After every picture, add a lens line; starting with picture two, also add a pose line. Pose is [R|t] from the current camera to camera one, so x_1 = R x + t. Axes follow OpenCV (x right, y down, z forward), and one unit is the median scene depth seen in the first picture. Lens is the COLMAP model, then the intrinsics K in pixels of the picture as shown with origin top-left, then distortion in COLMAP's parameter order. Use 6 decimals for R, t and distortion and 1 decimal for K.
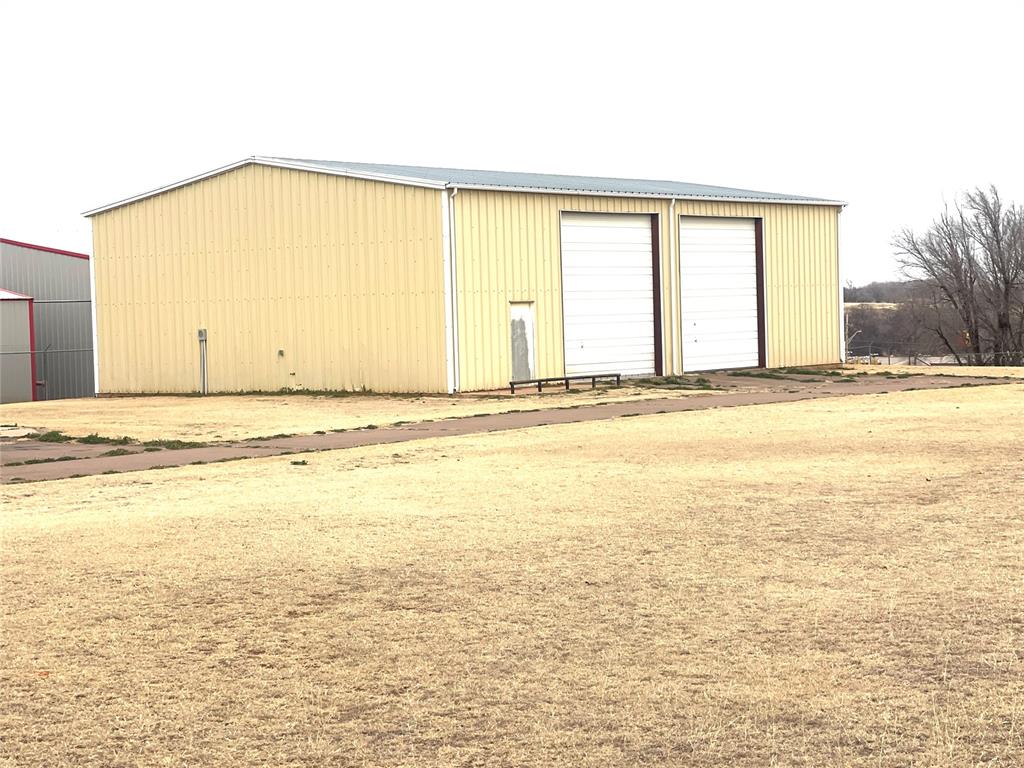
lens RADIAL K [[2009.2, 0, 515.8], [0, 2009.2, 382.4], [0, 0, 1]] dist [0.201427, 0.000000]
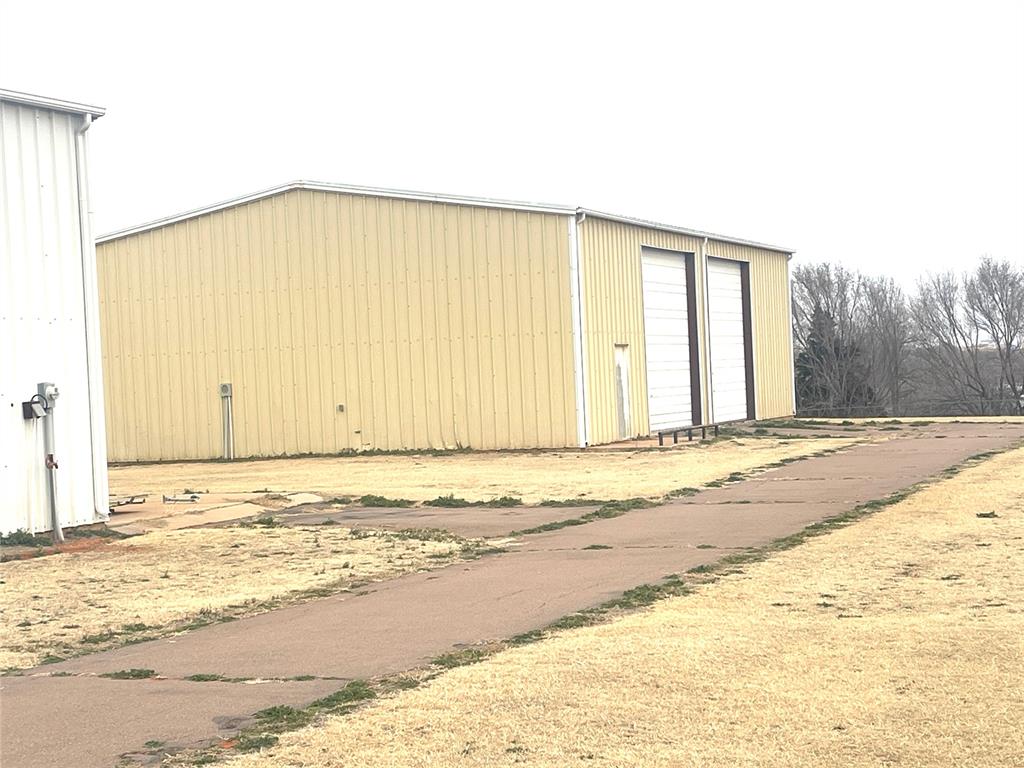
lens RADIAL K [[1880.7, 0, 510.1], [0, 1880.7, 387.6], [0, 0, 1]] dist [0.201303, 0.000000]
pose [[0.961677, -0.015423, 0.273752, -0.264954], [0.026101, 0.999032, -0.035406, 0.006978], [-0.272941, 0.041194, 0.961149, 0.204906]]
